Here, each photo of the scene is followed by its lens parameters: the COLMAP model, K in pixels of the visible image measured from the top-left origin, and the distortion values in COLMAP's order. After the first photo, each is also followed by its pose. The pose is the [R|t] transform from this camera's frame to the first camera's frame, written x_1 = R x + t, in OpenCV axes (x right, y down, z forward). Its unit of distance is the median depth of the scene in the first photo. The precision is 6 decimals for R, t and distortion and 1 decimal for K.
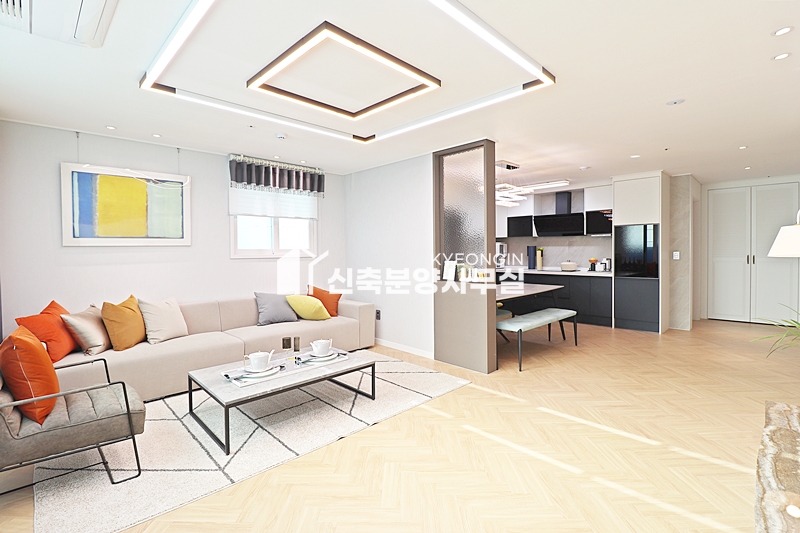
lens RADIAL K [[369.5, 0, 399.0], [0, 369.5, 258.1], [0, 0, 1]] dist [0.004354, -0.015459]
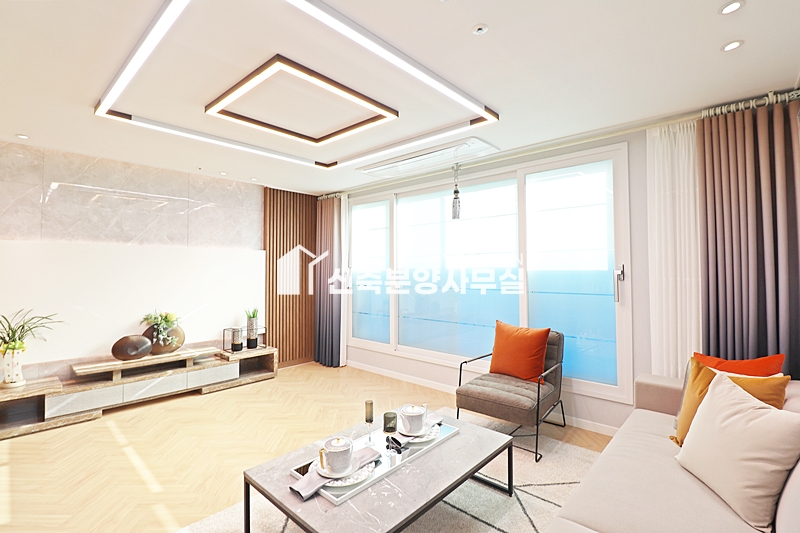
lens RADIAL K [[369.5, 0, 399.0], [0, 369.5, 258.1], [0, 0, 1]] dist [0.004354, -0.015459]
pose [[-0.998381, 0.009990, -0.055995, -0.254412], [0.010393, 0.999922, -0.006915, -0.043930], [0.055921, -0.007486, -0.998407, 1.468389]]
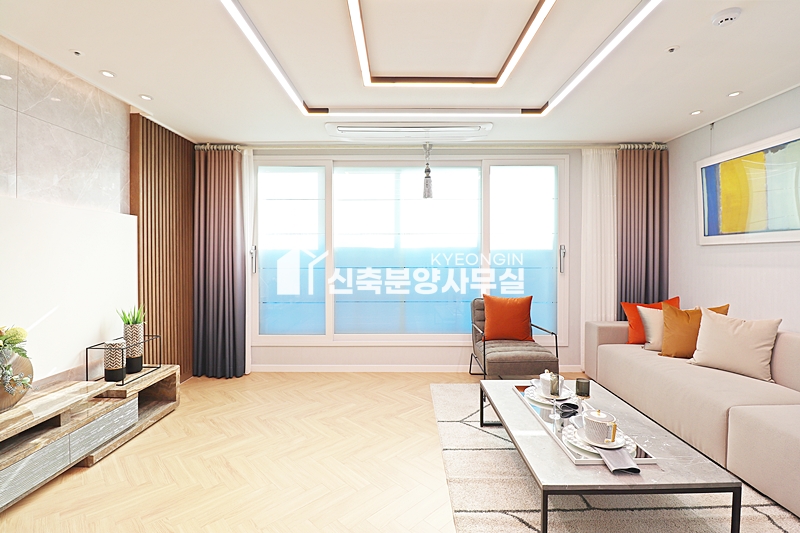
lens RADIAL K [[369.5, 0, 399.0], [0, 369.5, 258.1], [0, 0, 1]] dist [0.004354, -0.015459]
pose [[-0.704436, 0.016036, -0.709587, 0.360865], [-0.009722, 0.999433, 0.032239, -0.021214], [0.709701, 0.029609, -0.703880, 1.101225]]
